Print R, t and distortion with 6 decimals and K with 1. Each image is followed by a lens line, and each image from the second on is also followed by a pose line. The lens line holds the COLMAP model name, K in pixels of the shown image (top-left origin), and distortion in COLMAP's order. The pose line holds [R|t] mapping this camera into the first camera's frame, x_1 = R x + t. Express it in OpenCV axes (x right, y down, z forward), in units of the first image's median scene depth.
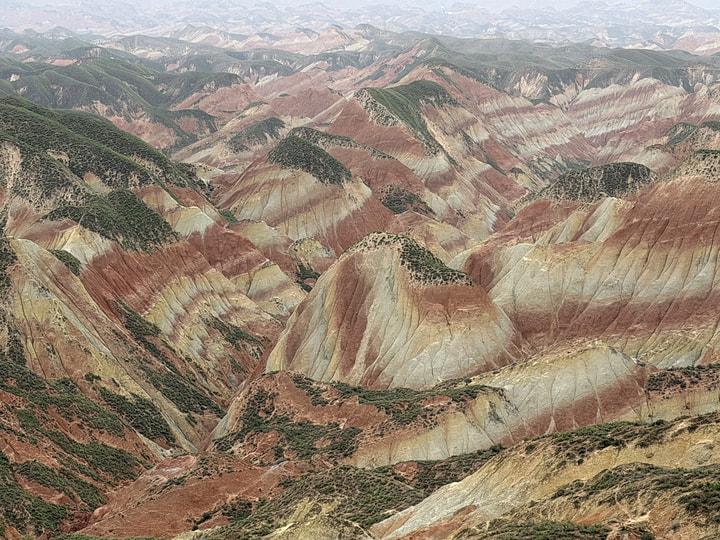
lens RADIAL K [[1897.0, 0, 360.0], [0, 1897.0, 270.0], [0, 0, 1]] dist [0.140325, -0.060767]
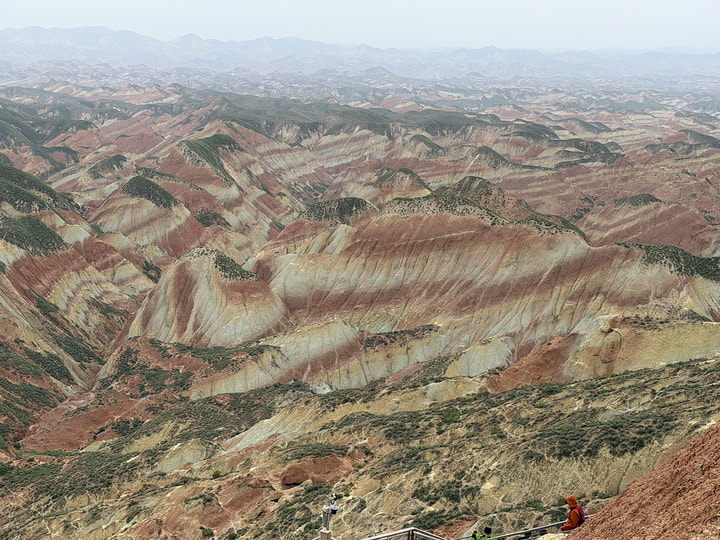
lens RADIAL K [[1296.1, 0, 360.0], [0, 1296.1, 270.0], [0, 0, 1]] dist [0.157033, -0.029744]
pose [[0.989207, -0.001062, 0.146522, -0.017153], [-0.002076, 0.999772, 0.021259, -0.023408], [-0.146511, -0.021334, 0.988979, -0.105315]]
